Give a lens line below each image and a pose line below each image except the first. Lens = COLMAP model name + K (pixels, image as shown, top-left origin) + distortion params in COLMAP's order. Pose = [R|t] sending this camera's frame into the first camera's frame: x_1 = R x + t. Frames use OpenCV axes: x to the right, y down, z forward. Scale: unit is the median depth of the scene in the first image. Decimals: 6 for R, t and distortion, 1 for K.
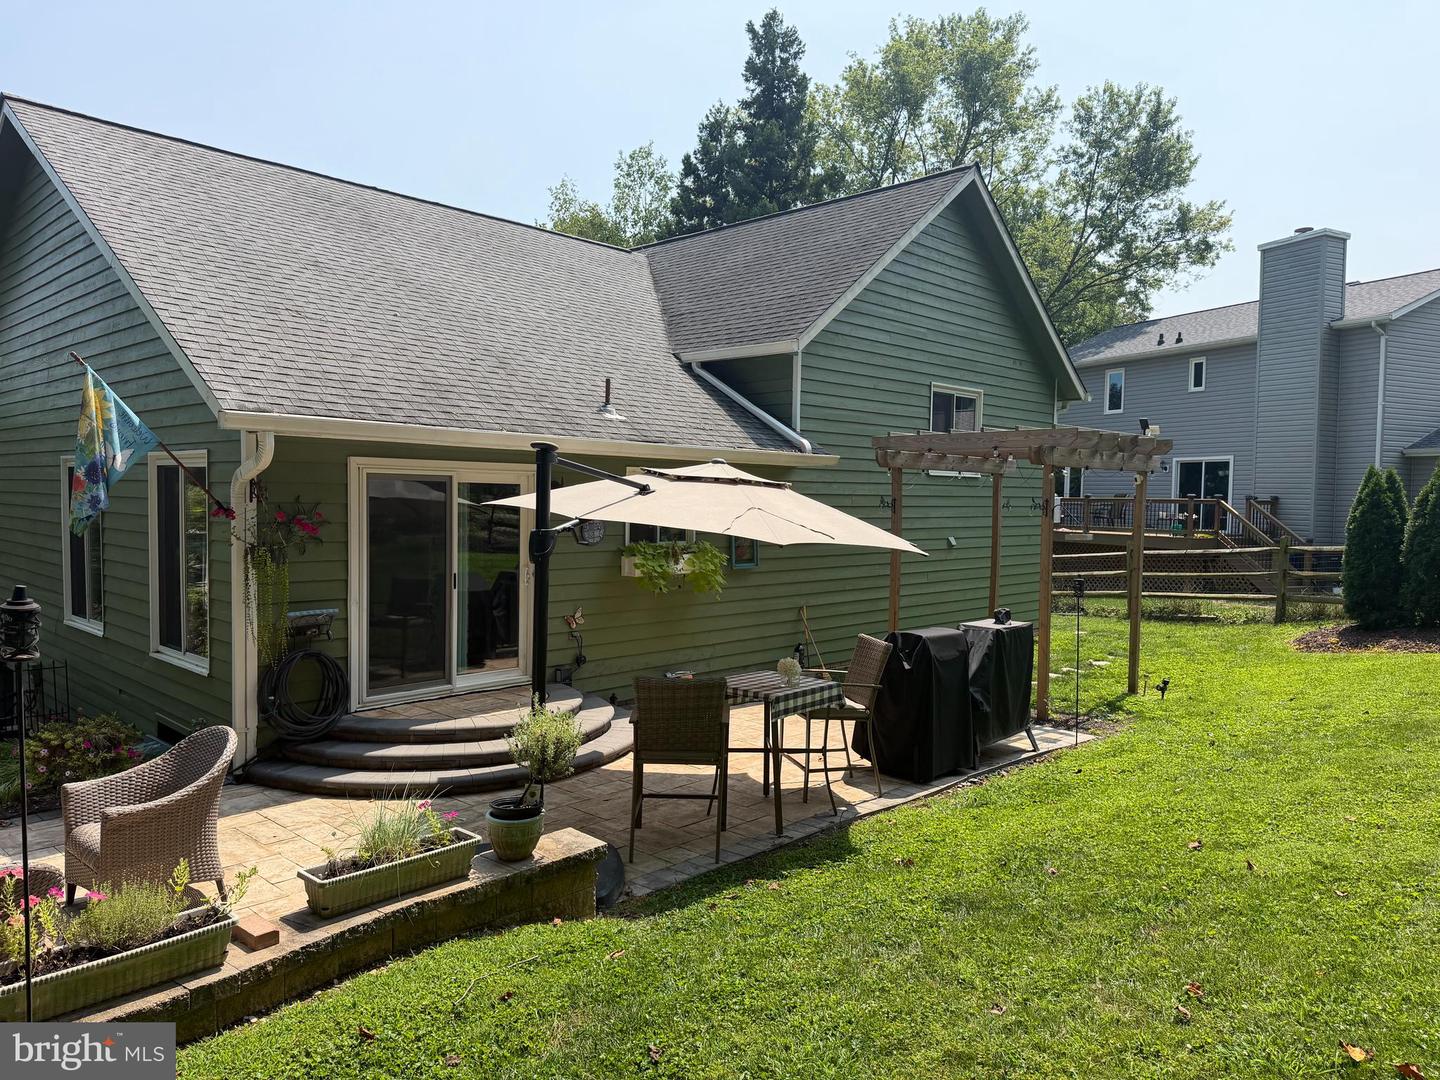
lens RADIAL K [[1009.1, 0, 720.8], [0, 1009.1, 551.5], [0, 0, 1]] dist [0.070081, -0.093037]
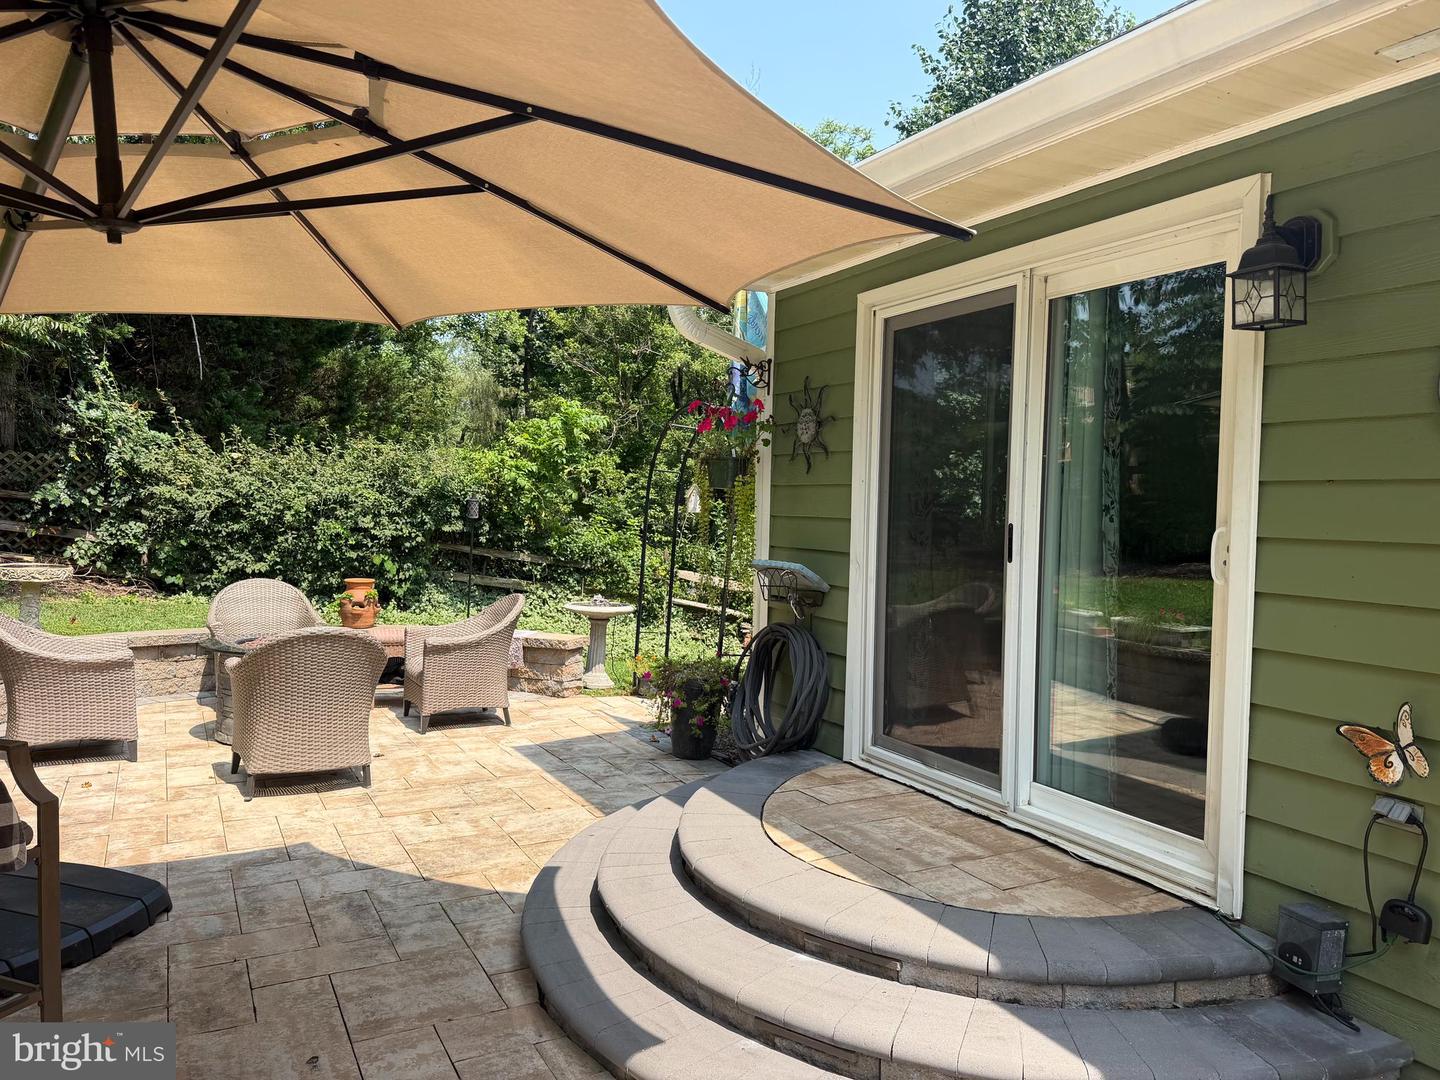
lens RADIAL K [[1009.1, 0, 729.2], [0, 1009.1, 534.1], [0, 0, 1]] dist [0.070081, -0.093037]
pose [[-0.307182, 0.005955, -0.951632, 0.175827], [-0.082506, 0.996048, 0.032866, 0.023228], [0.948068, 0.088611, -0.305477, 1.100301]]
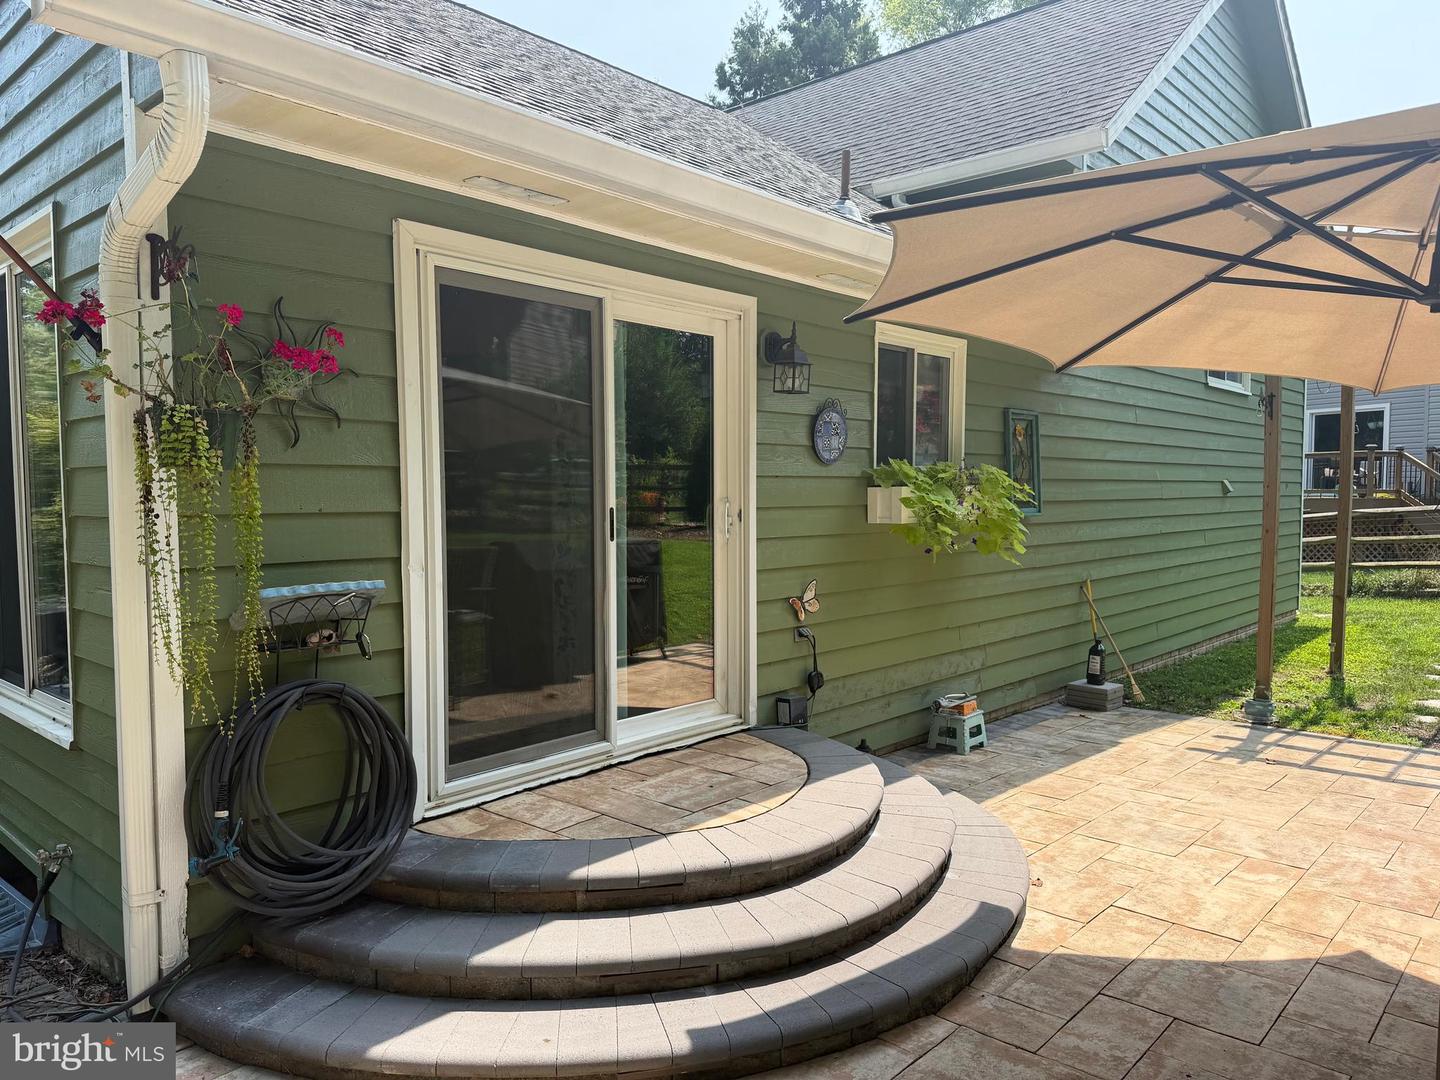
lens RADIAL K [[1009.1, 0, 715.1], [0, 1009.1, 551.3], [0, 0, 1]] dist [0.070081, -0.093037]
pose [[0.999511, -0.022099, 0.022140, -0.243524], [0.022053, 0.999754, 0.002329, 0.045398], [-0.022186, -0.001839, 0.999752, 0.569283]]
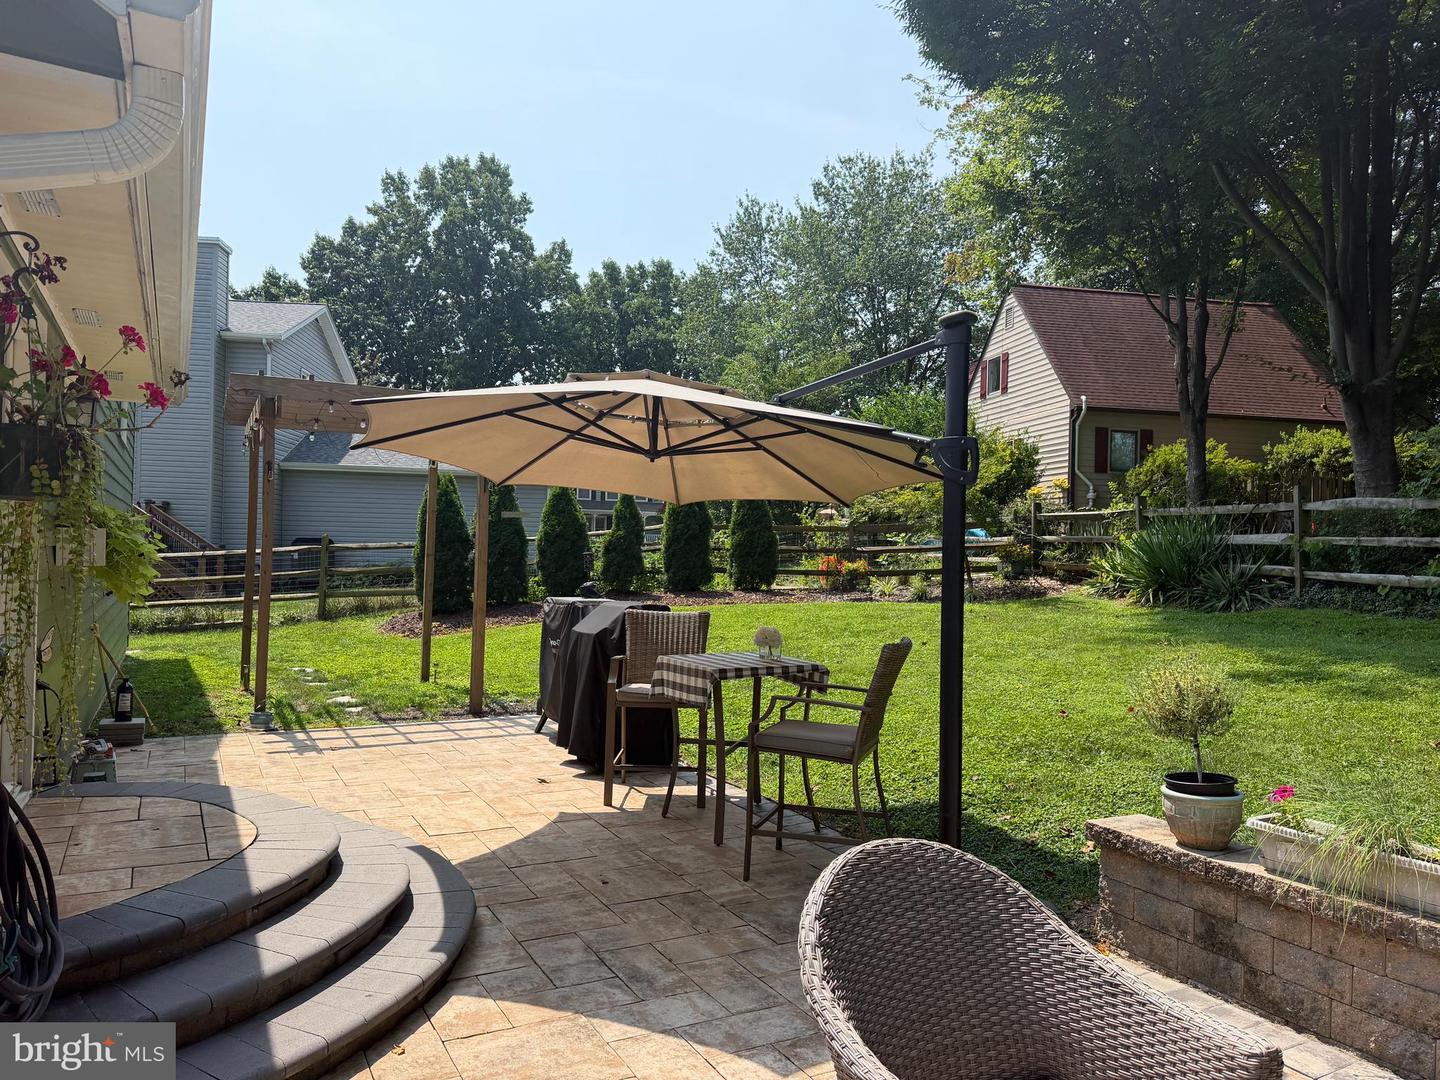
lens RADIAL K [[1009.1, 0, 721.4], [0, 1009.1, 546.8], [0, 0, 1]] dist [0.070081, -0.093037]
pose [[0.316186, -0.005305, 0.948682, -0.611225], [0.034973, 0.999370, -0.006068, 0.037053], [-0.948052, 0.035097, 0.316172, 0.638958]]
